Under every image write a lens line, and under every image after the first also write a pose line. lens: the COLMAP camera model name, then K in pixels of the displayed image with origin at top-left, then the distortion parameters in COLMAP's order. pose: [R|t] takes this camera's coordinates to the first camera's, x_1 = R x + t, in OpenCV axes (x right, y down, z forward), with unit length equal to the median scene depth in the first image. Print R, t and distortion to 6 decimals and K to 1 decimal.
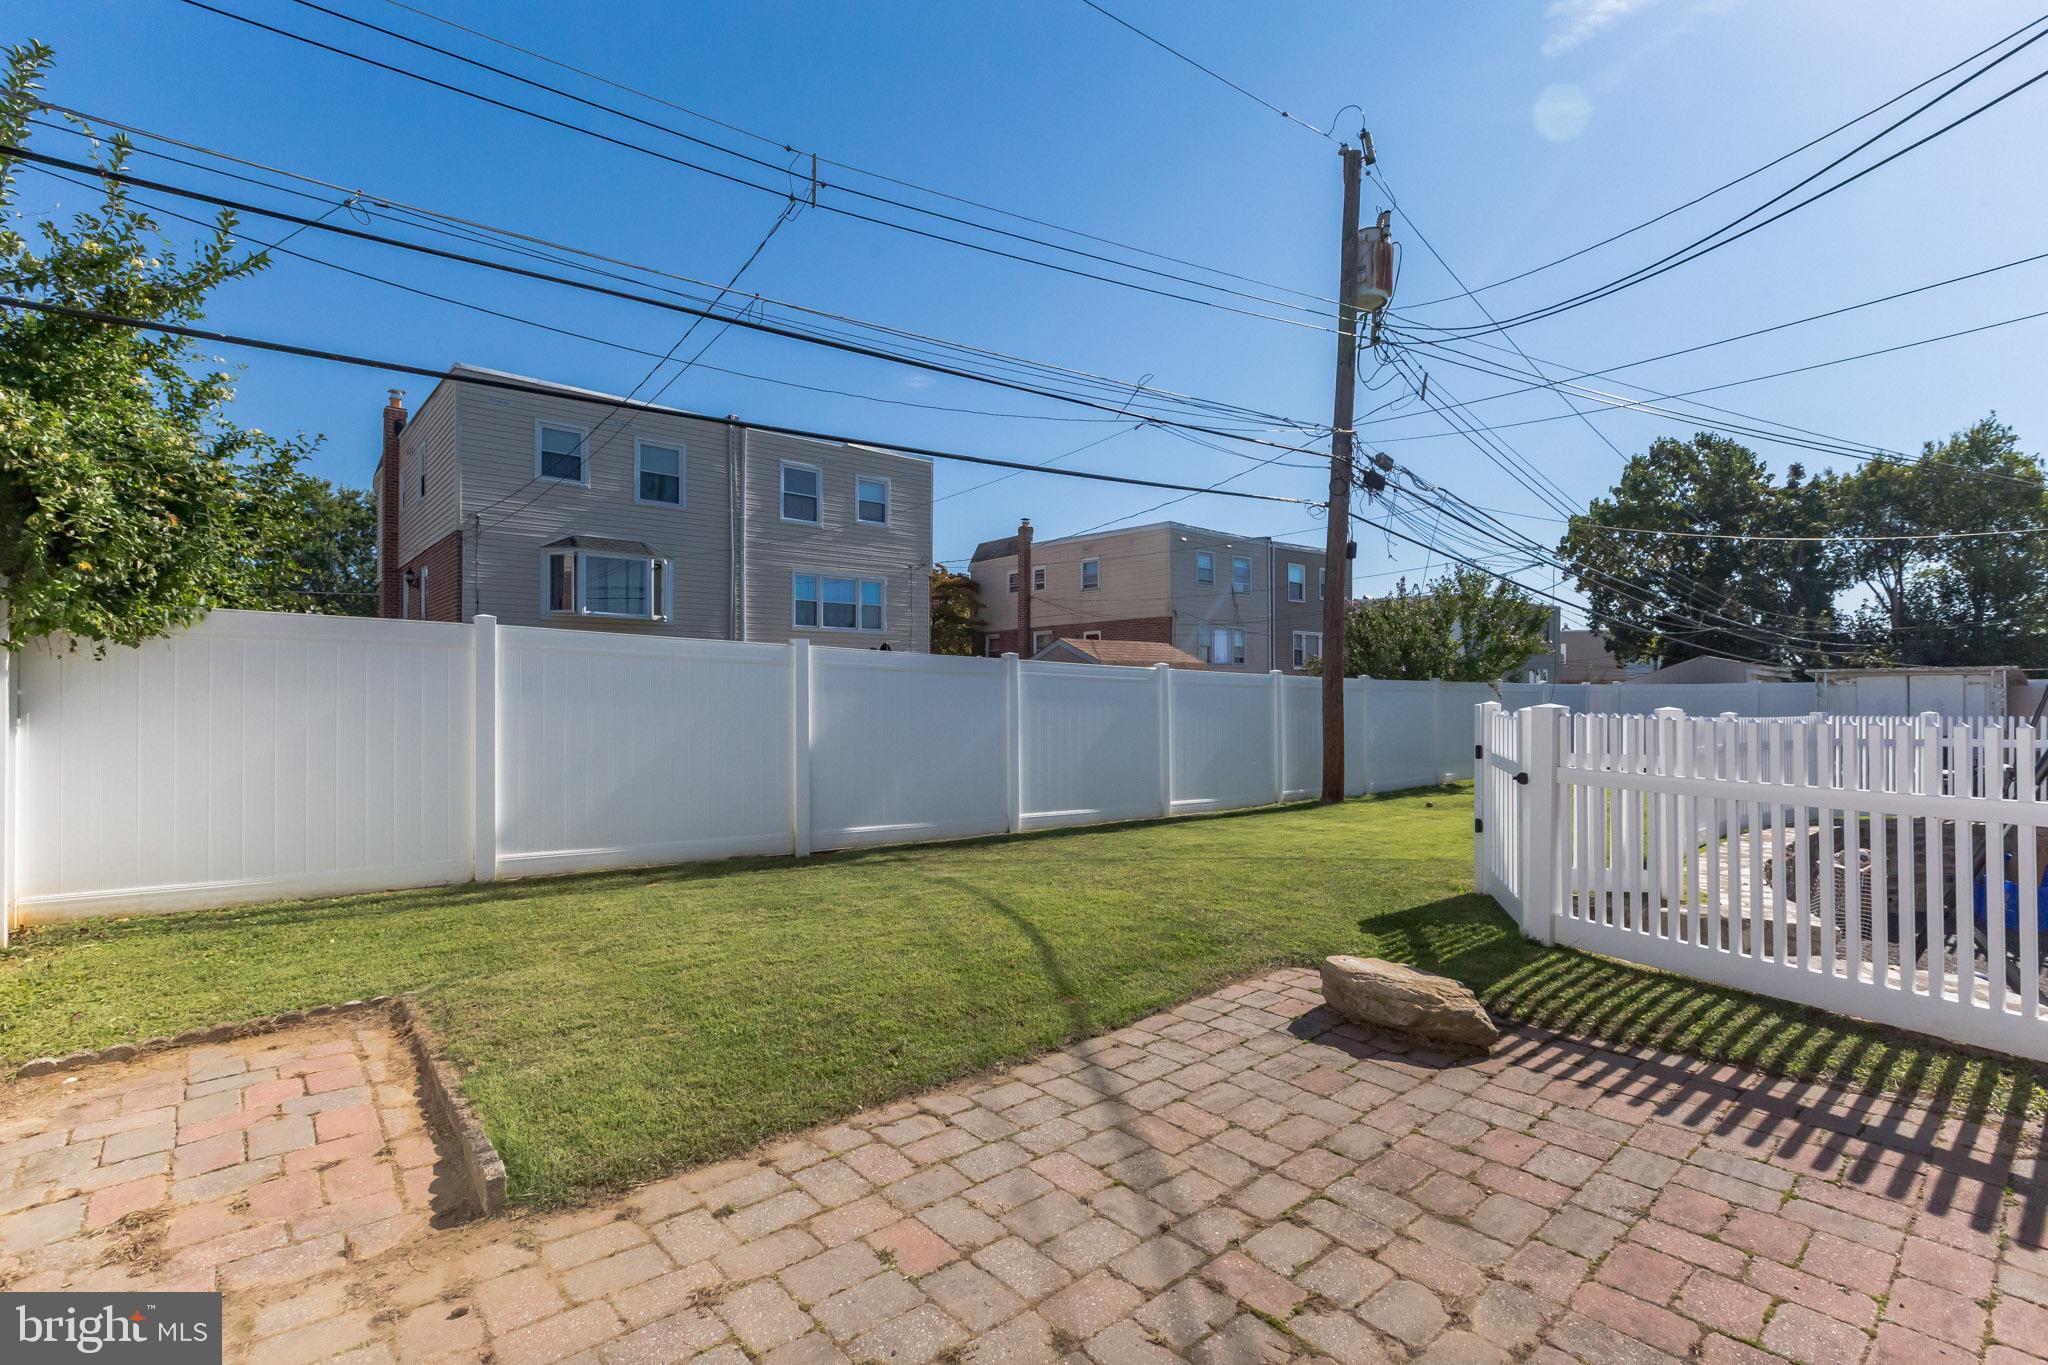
lens RADIAL K [[928.1, 0, 1029.2], [0, 928.1, 690.1], [0, 0, 1]] dist [0.001882, -0.000517]
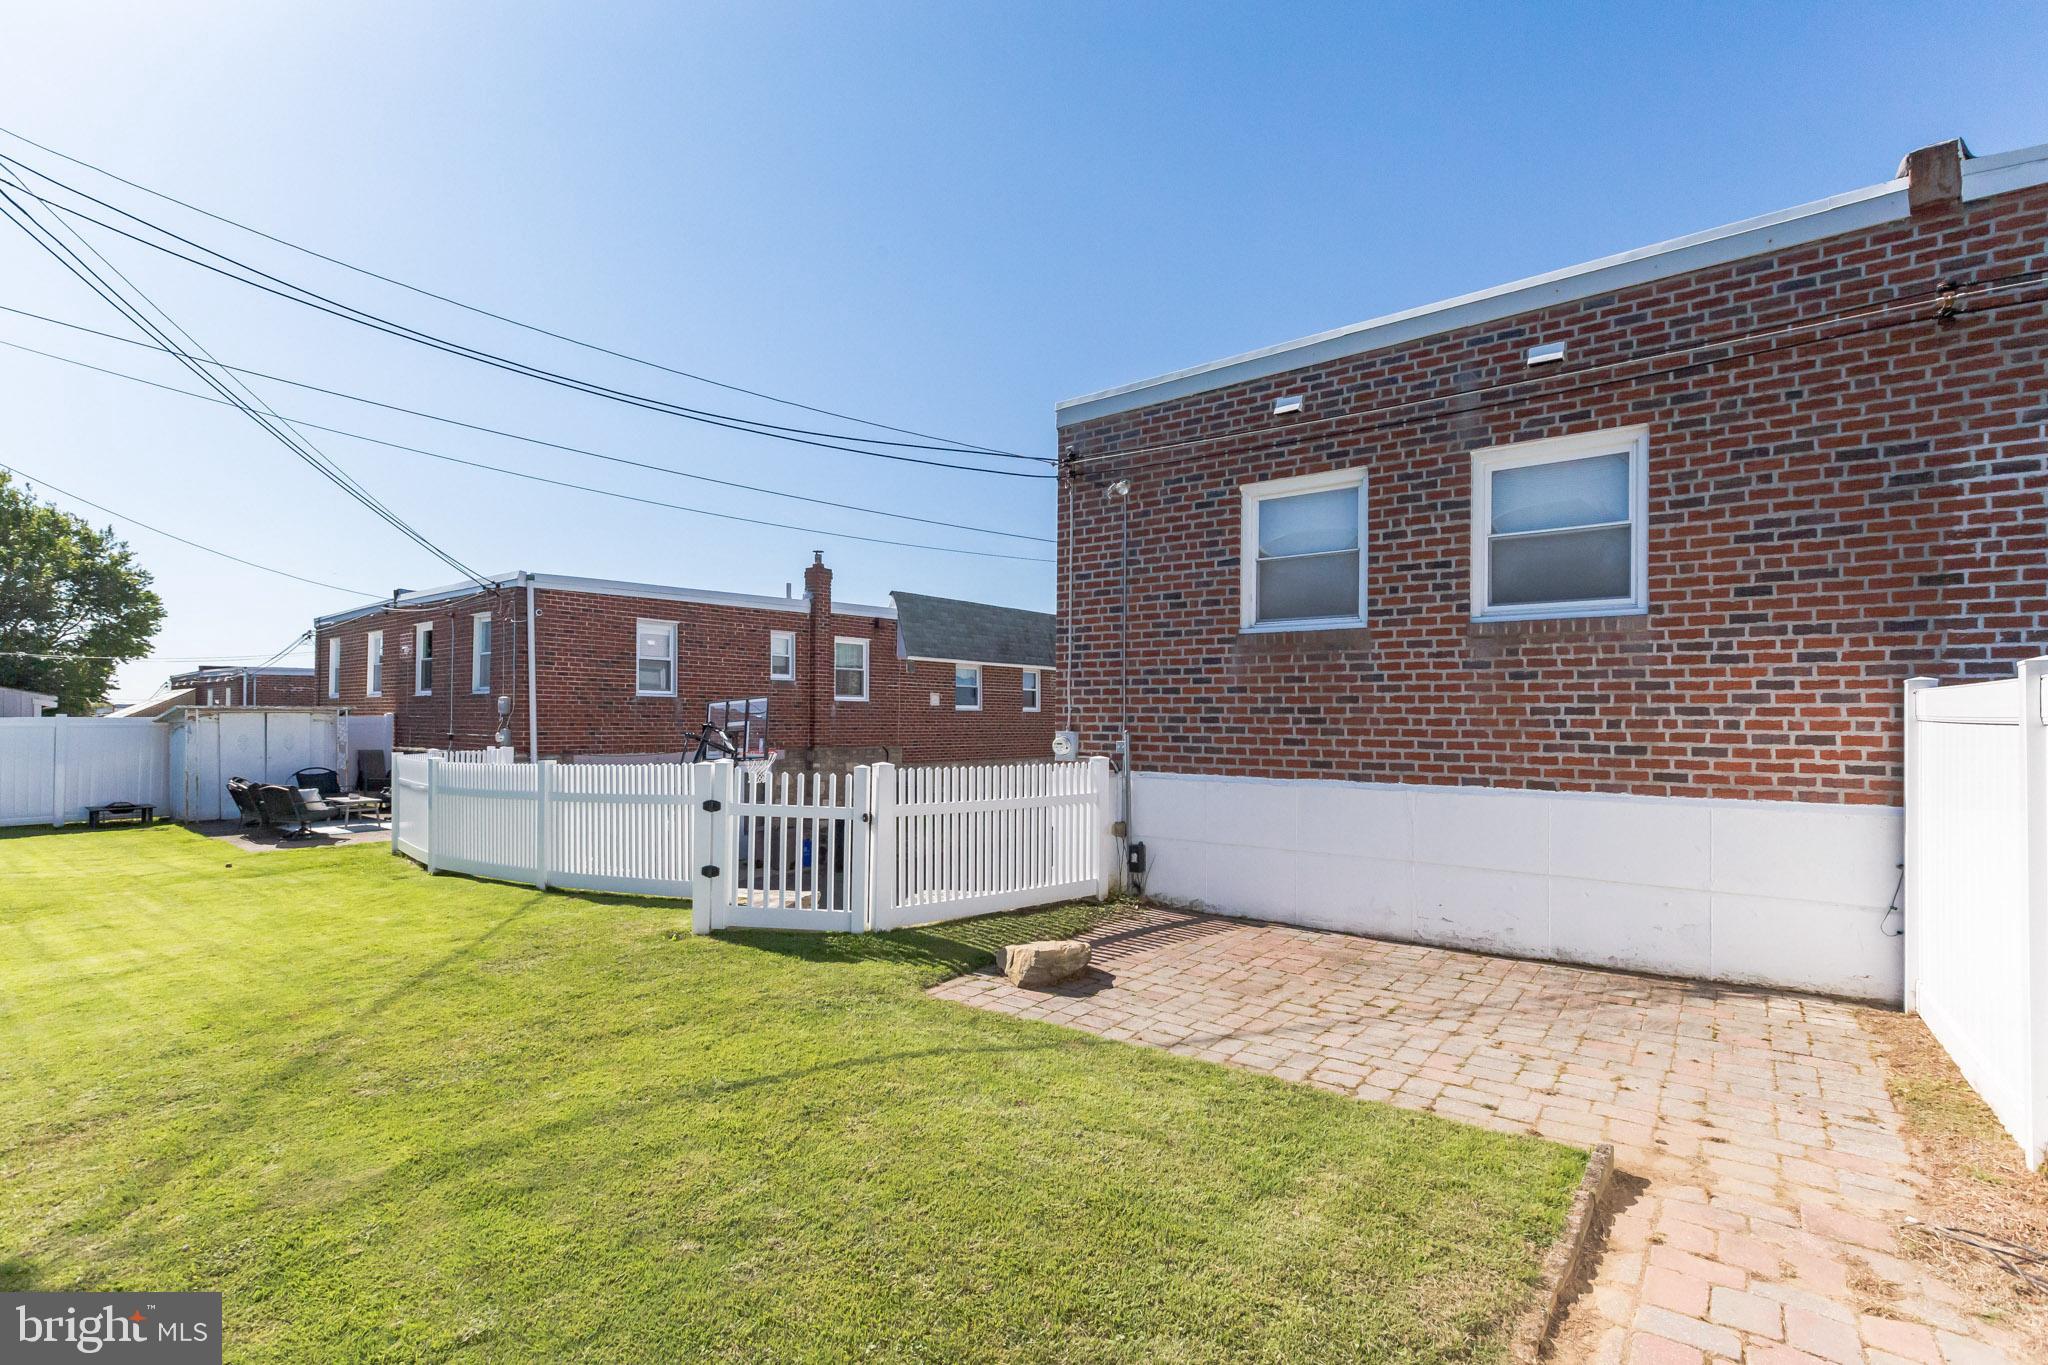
lens RADIAL K [[928.1, 0, 1029.3], [0, 928.1, 700.2], [0, 0, 1]] dist [0.001882, -0.000517]
pose [[-0.201318, 0.018482, 0.979352, -1.528036], [-0.010677, 0.999721, -0.021061, -0.093970], [-0.979468, -0.014697, -0.201064, 1.833851]]
